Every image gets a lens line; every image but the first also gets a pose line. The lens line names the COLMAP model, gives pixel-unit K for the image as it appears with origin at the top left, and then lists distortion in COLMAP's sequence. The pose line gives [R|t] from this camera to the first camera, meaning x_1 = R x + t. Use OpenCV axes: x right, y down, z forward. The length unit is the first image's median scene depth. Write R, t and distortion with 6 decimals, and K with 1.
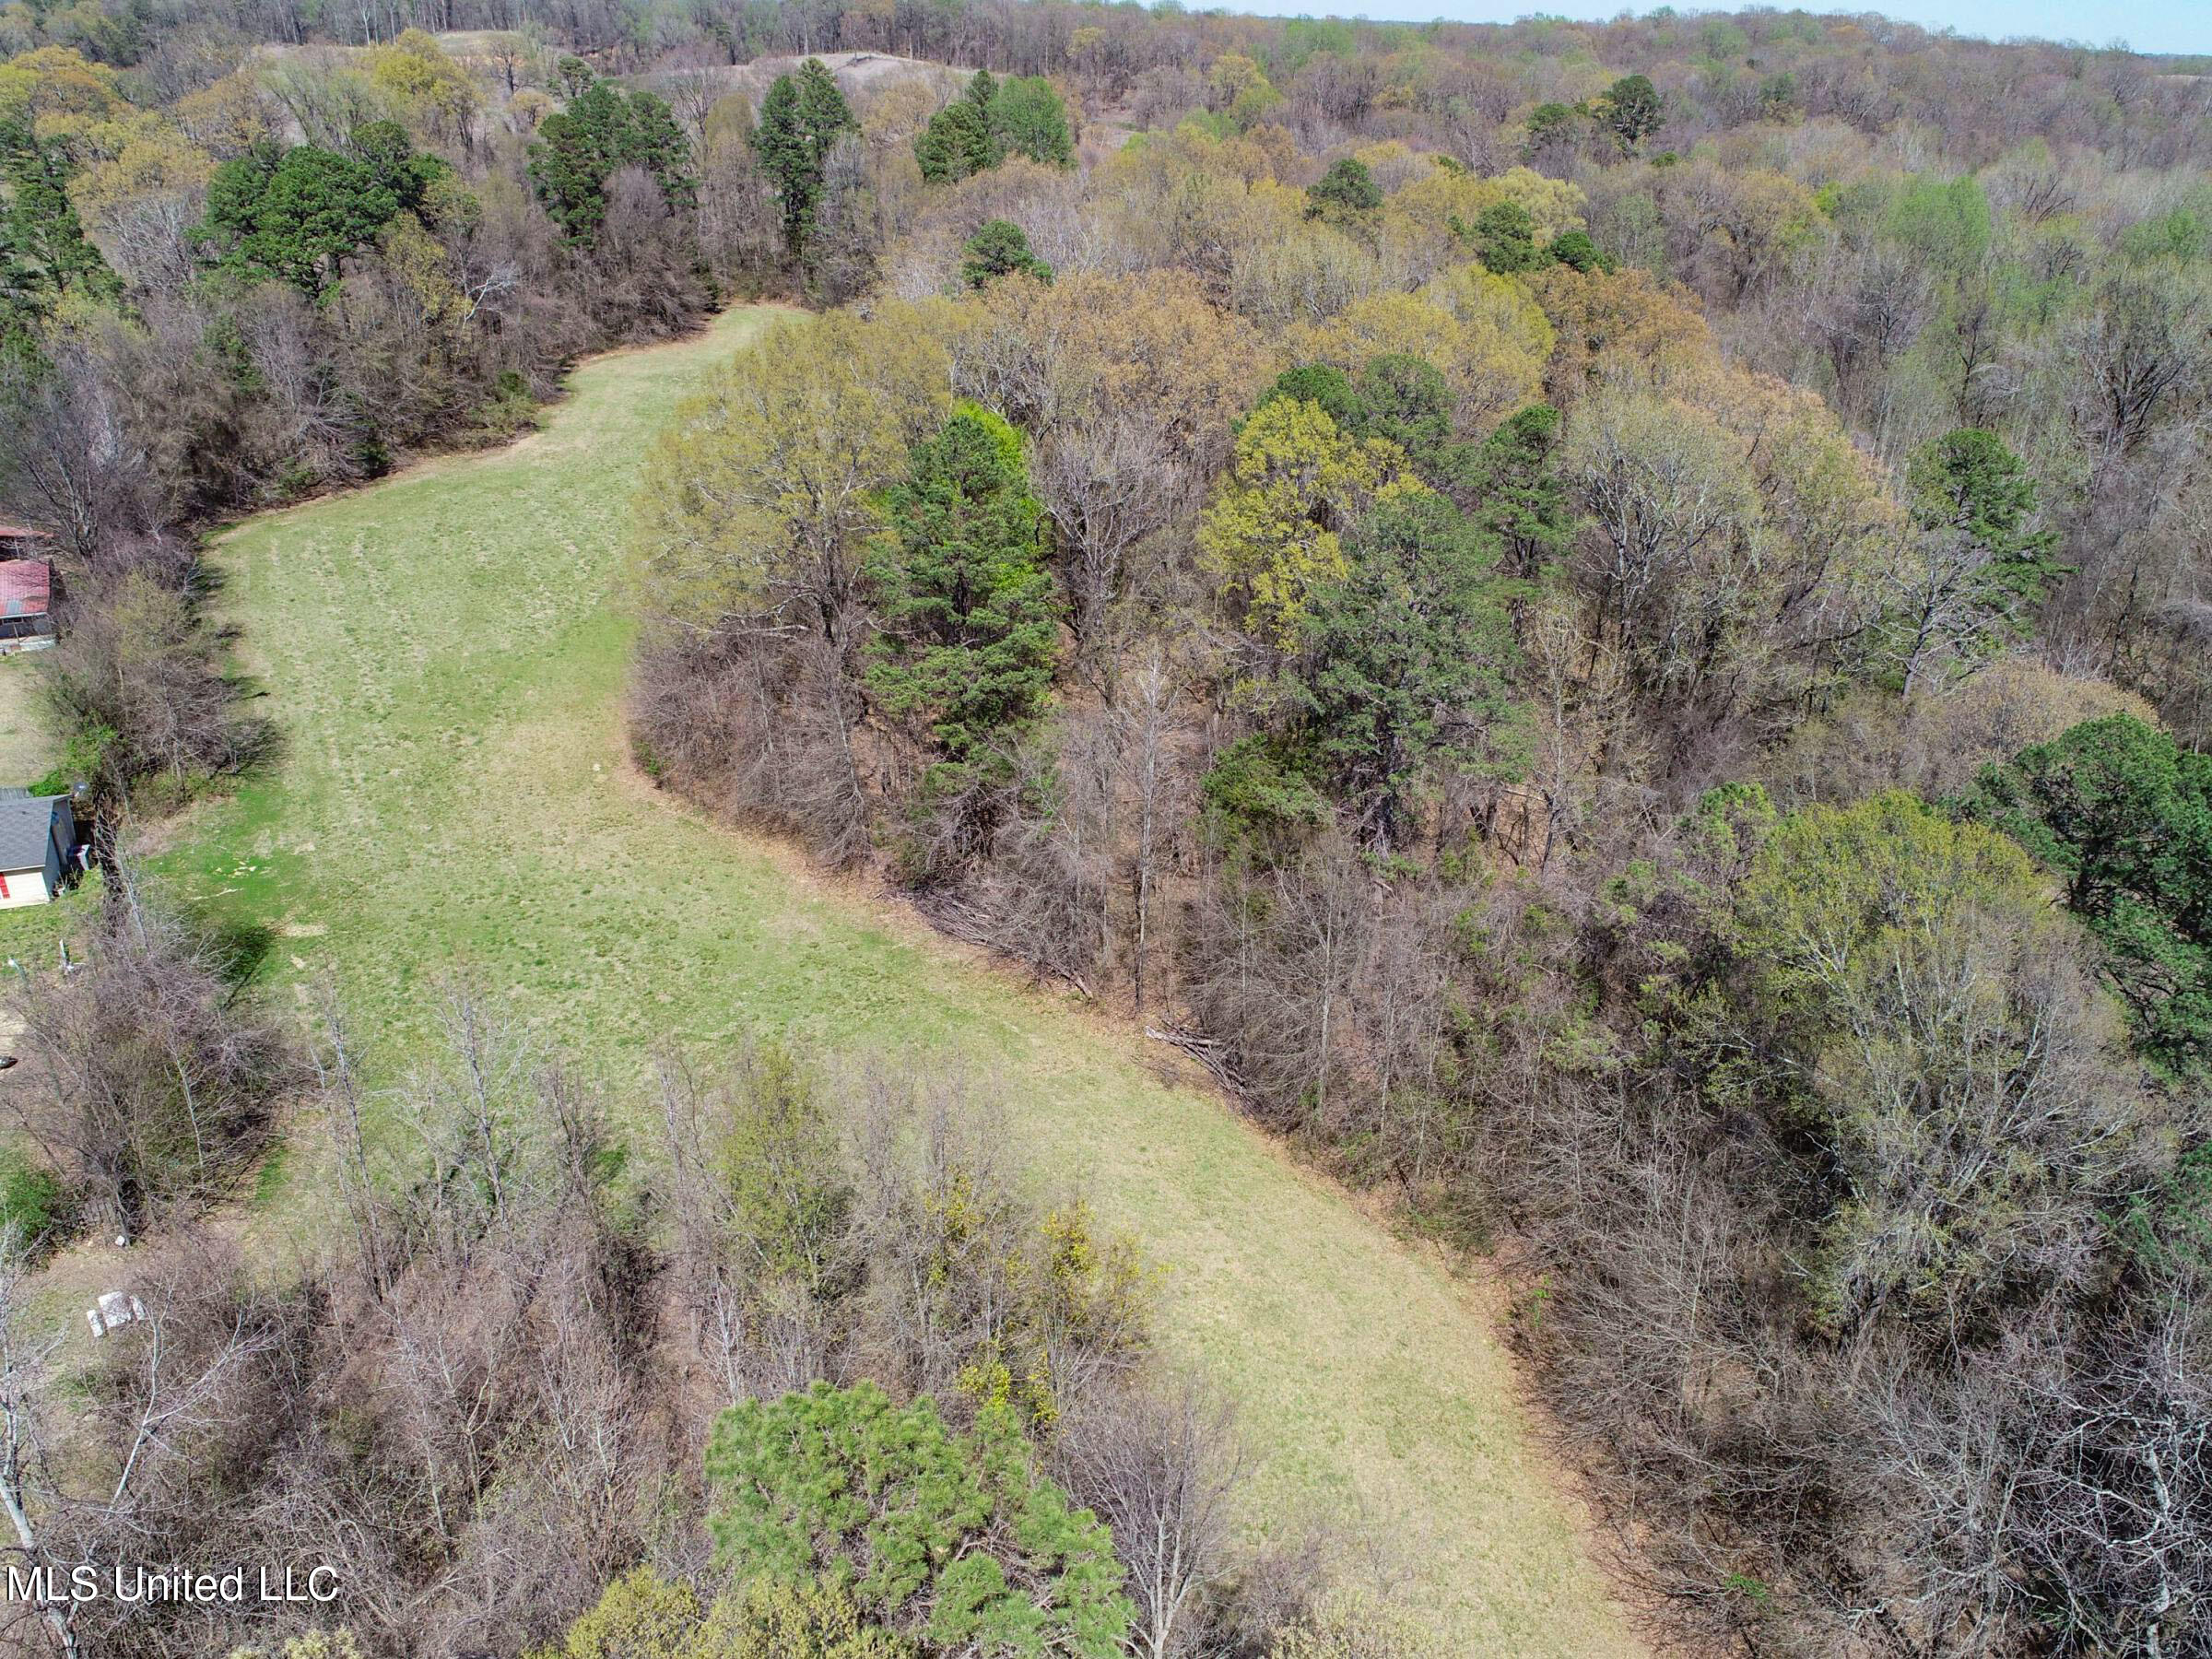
lens RADIAL K [[1663.2, 0, 1124.8], [0, 1663.2, 833.4], [0, 0, 1]] dist [-0.005878, -0.004573]
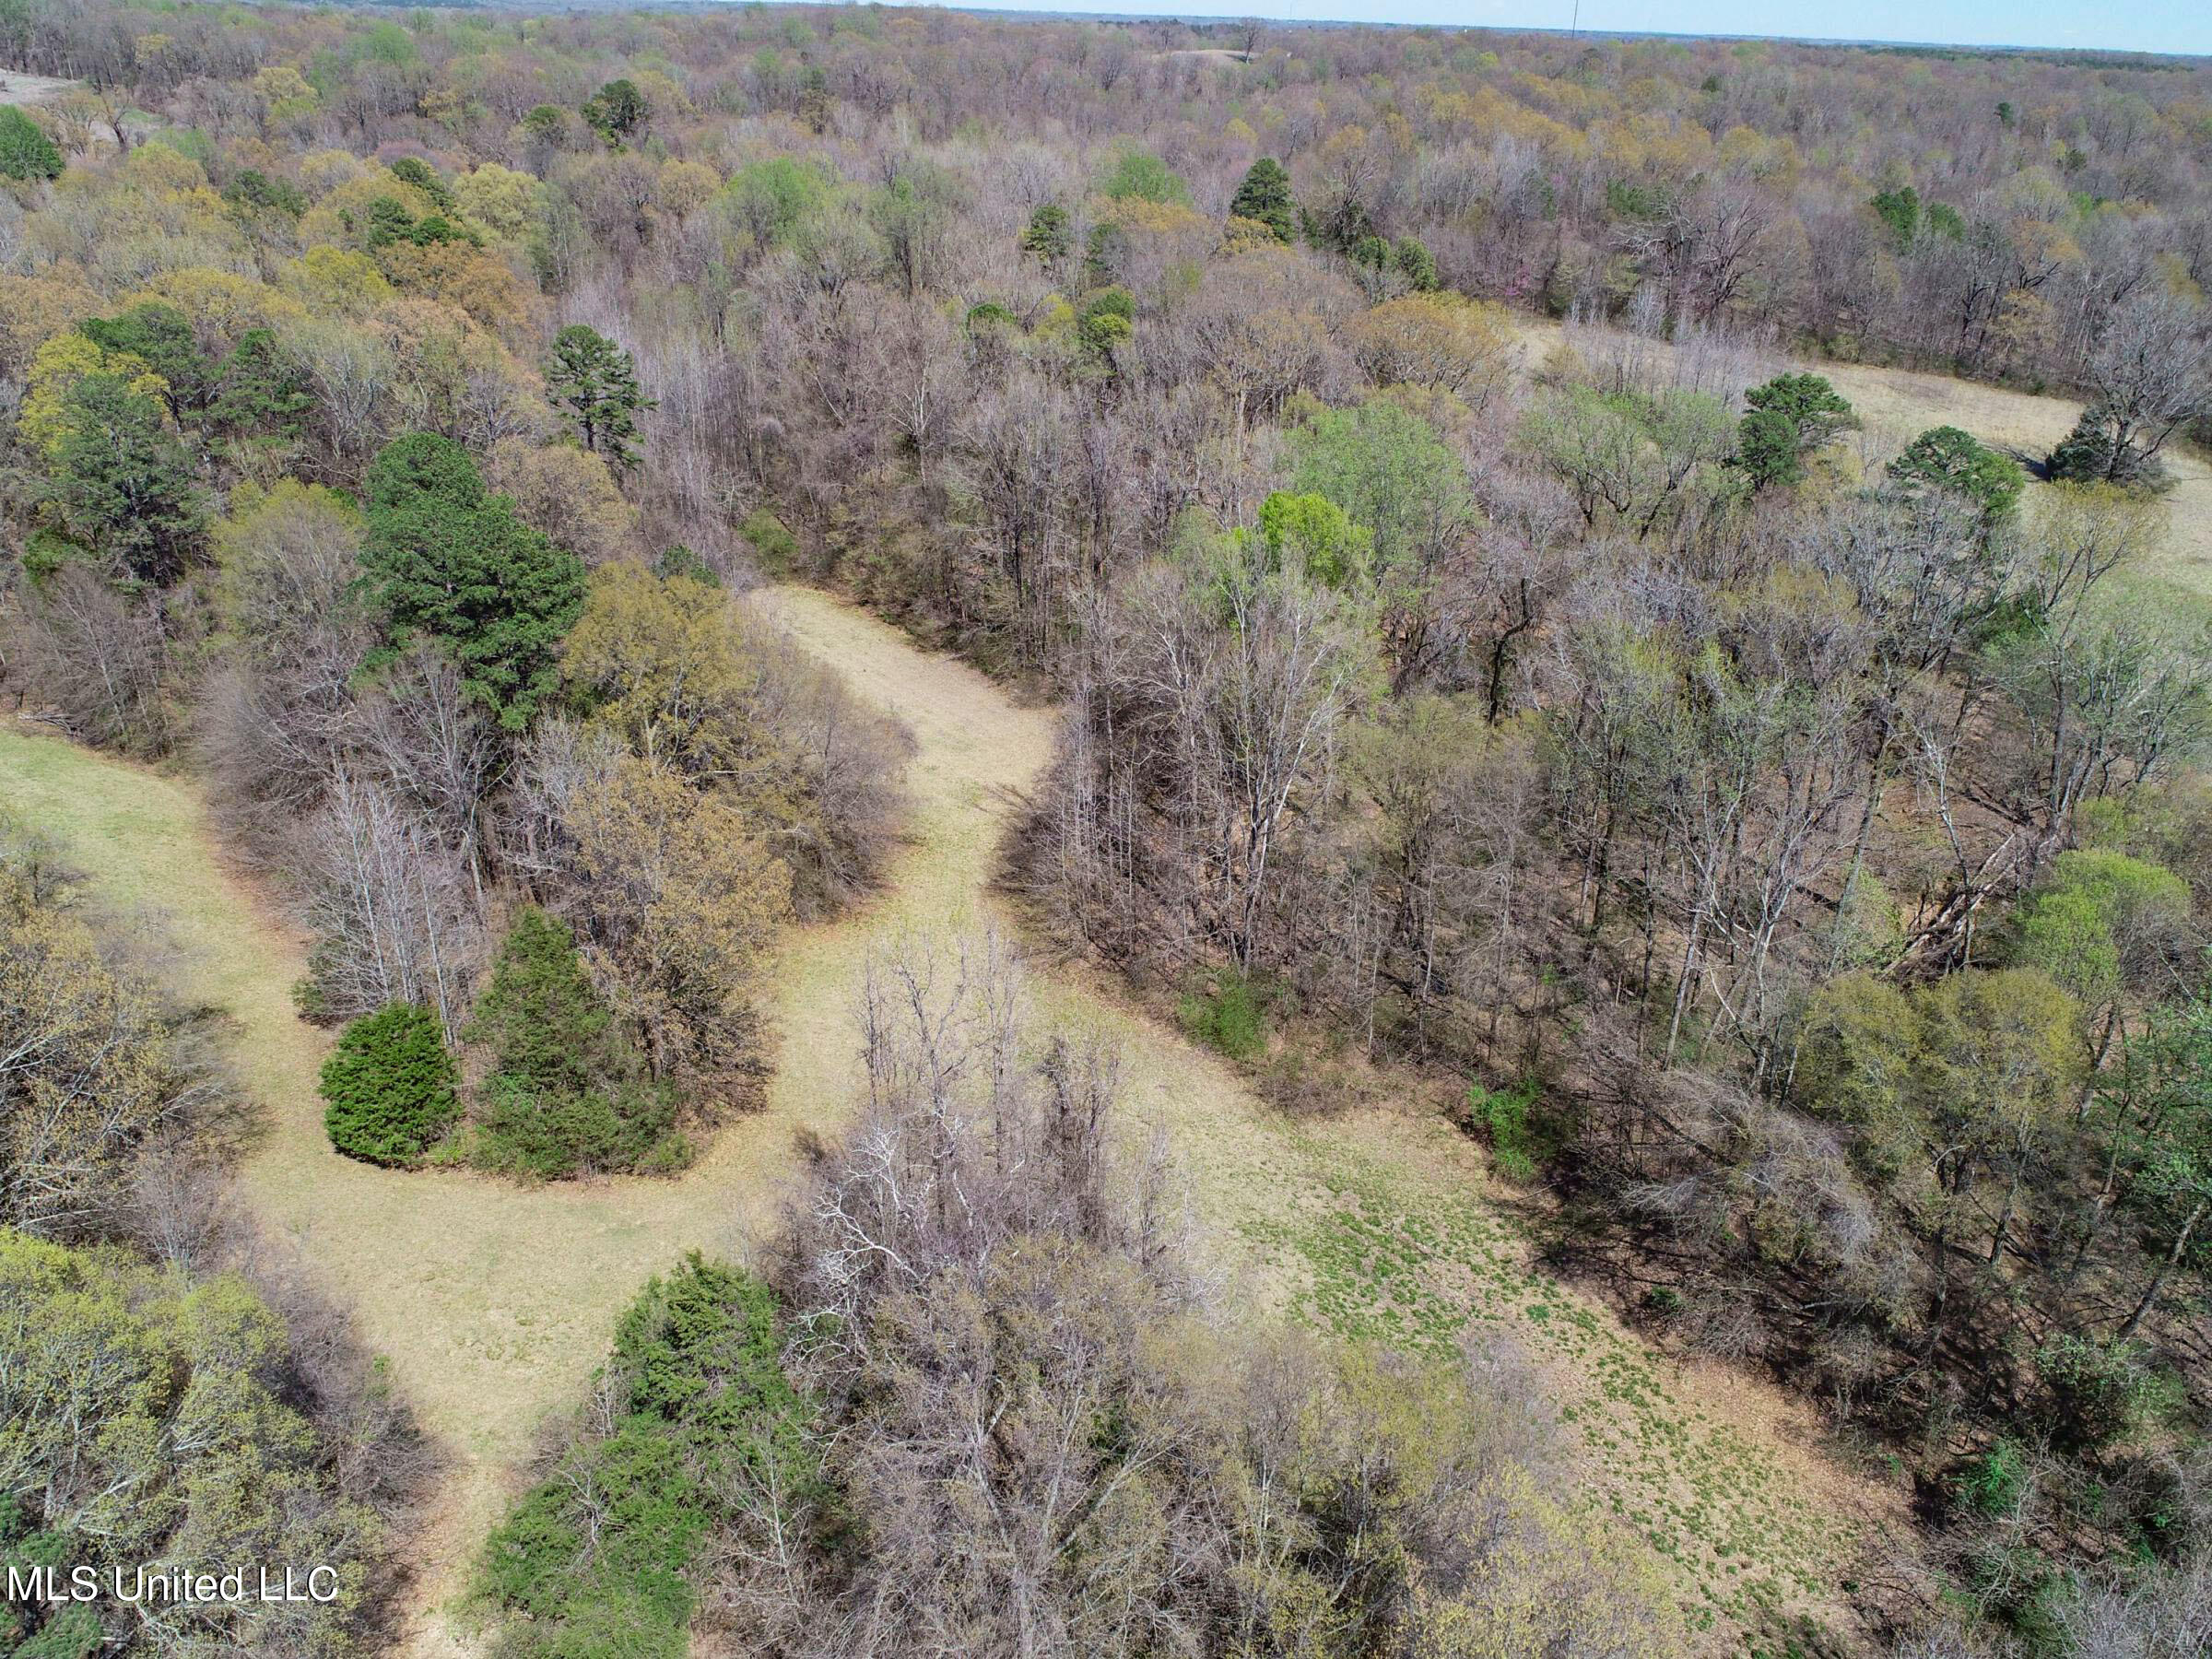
lens RADIAL K [[1663.2, 0, 1124.8], [0, 1663.2, 833.4], [0, 0, 1]] dist [-0.005878, -0.004573]
pose [[0.914913, -0.185532, 0.358487, 0.239695], [0.181191, 0.982372, 0.045991, 0.205625], [-0.360700, 0.022877, 0.932401, -0.538921]]
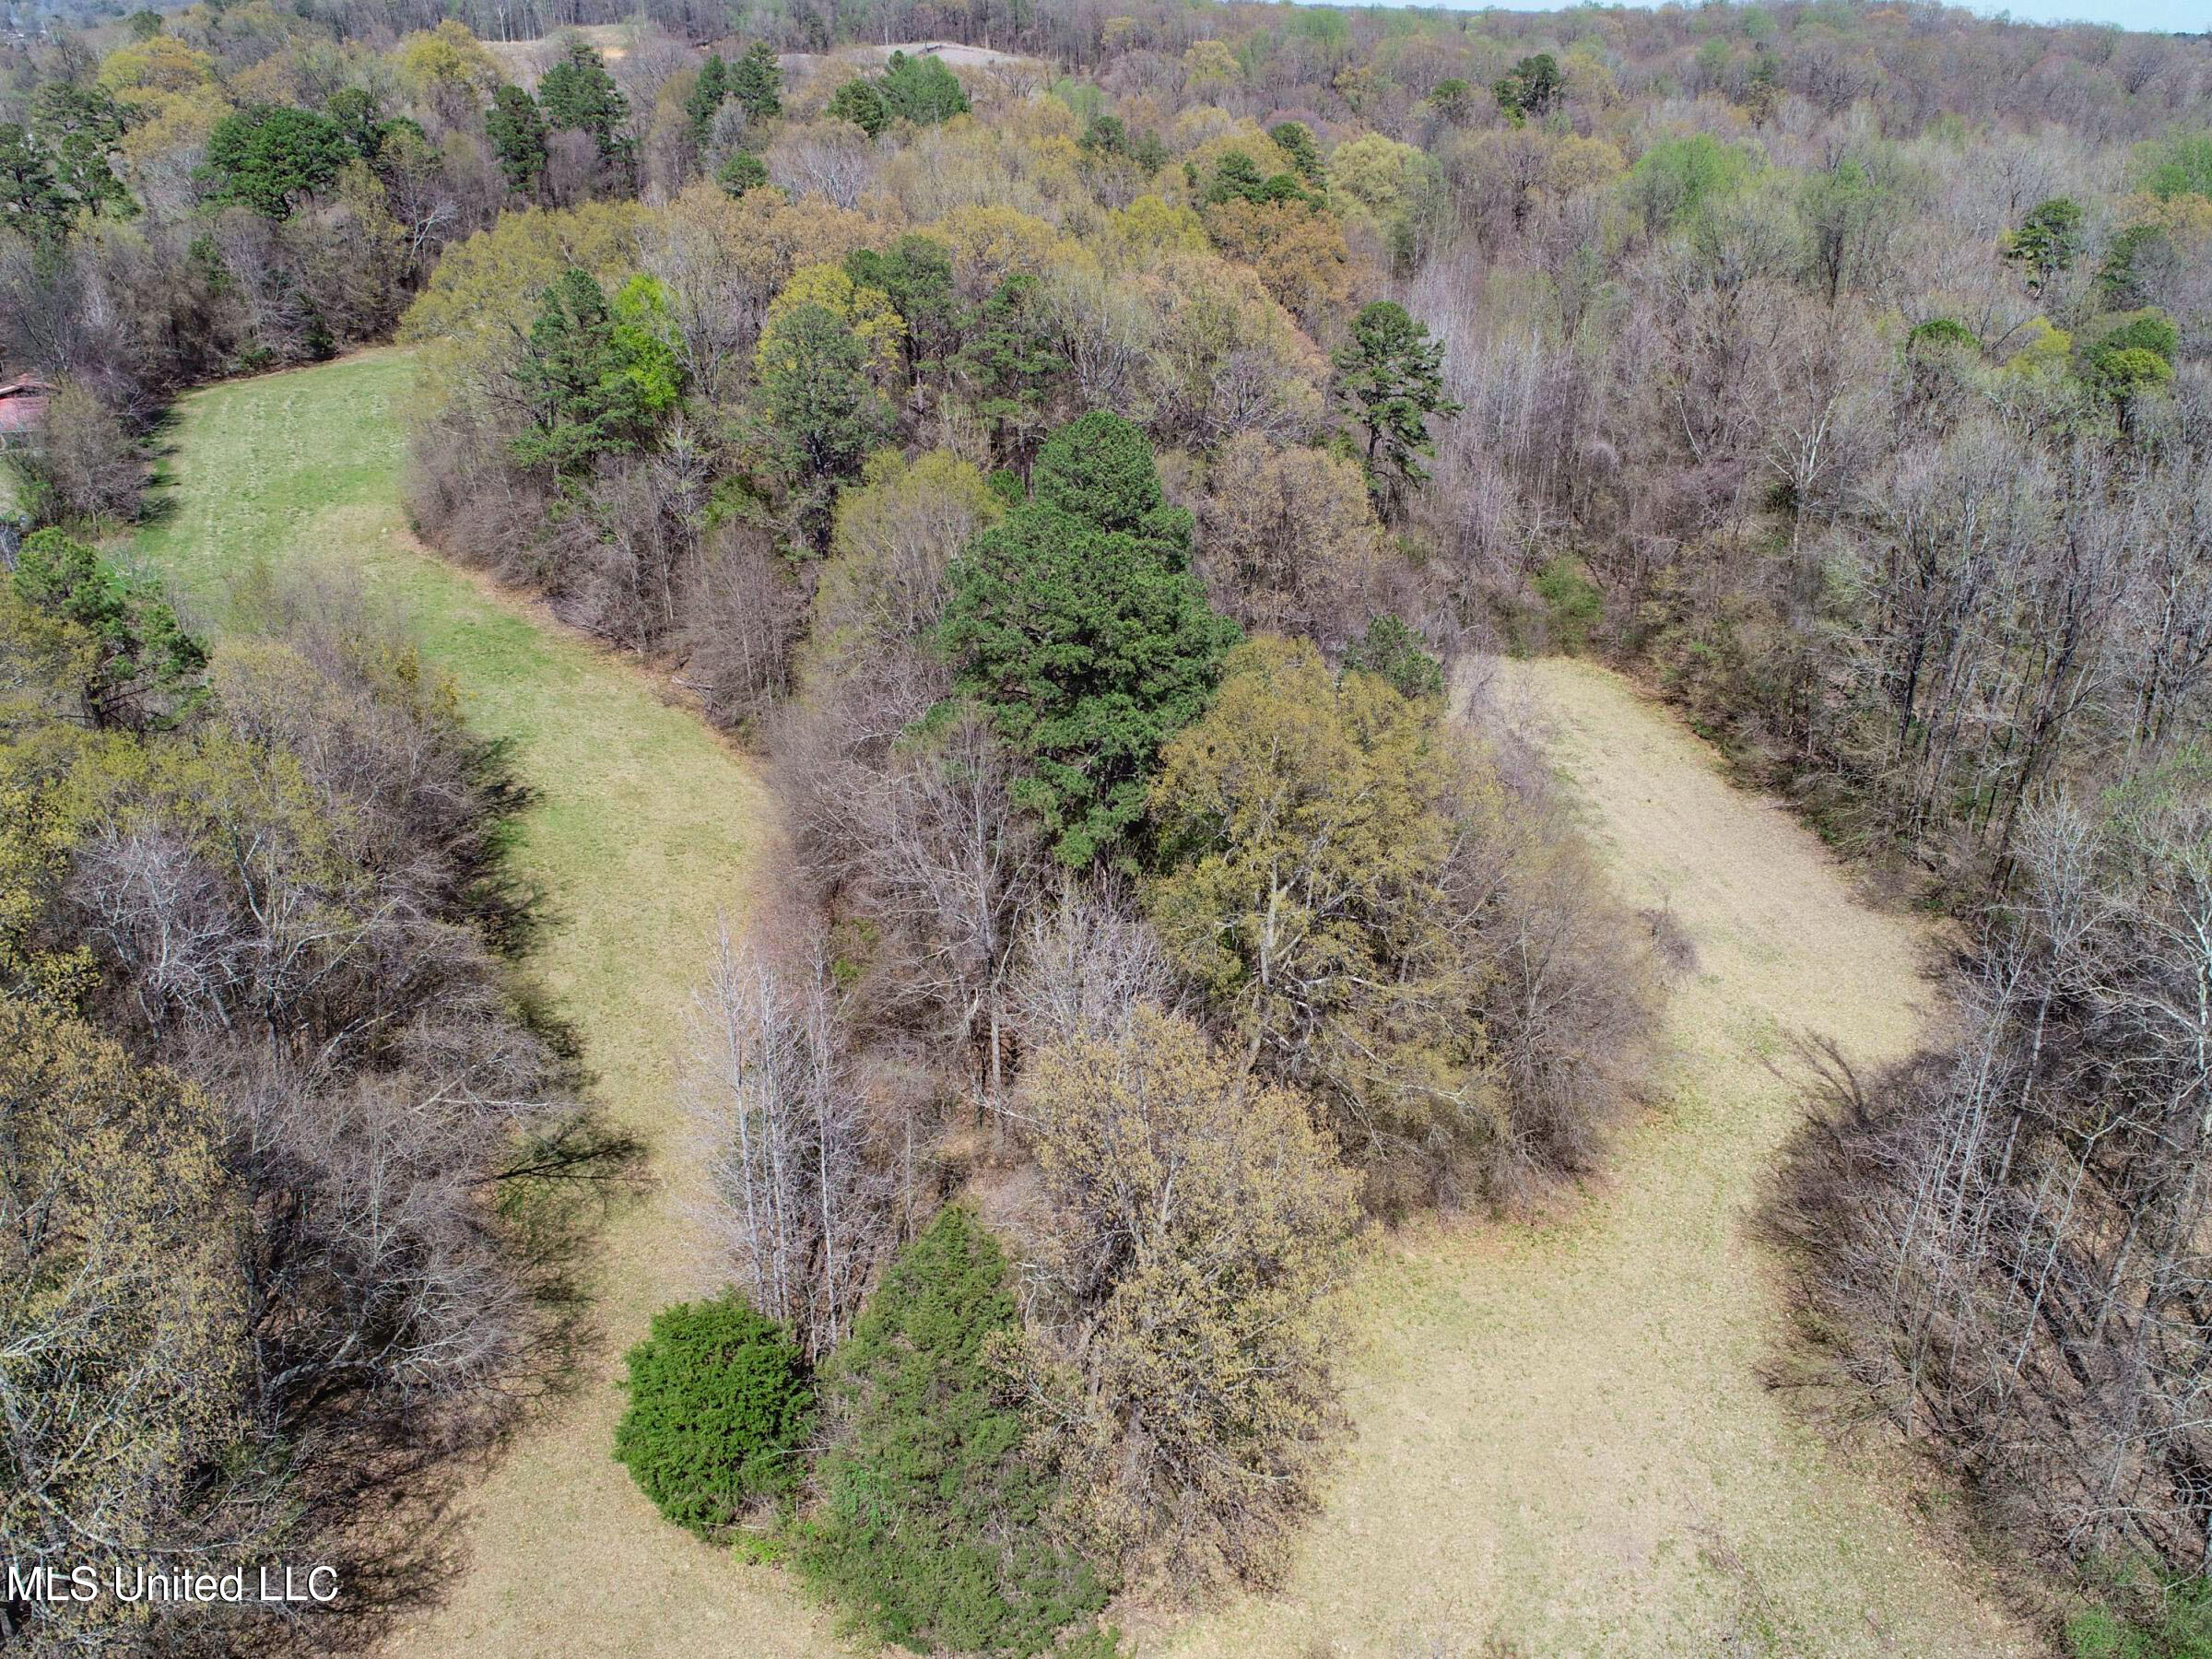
lens RADIAL K [[1663.2, 0, 1124.8], [0, 1663.2, 833.4], [0, 0, 1]] dist [-0.005878, -0.004573]
pose [[0.995701, 0.034584, -0.085930, 0.318221], [-0.034334, 0.999401, 0.004394, 0.137193], [0.086030, -0.001425, 0.996291, -0.258727]]
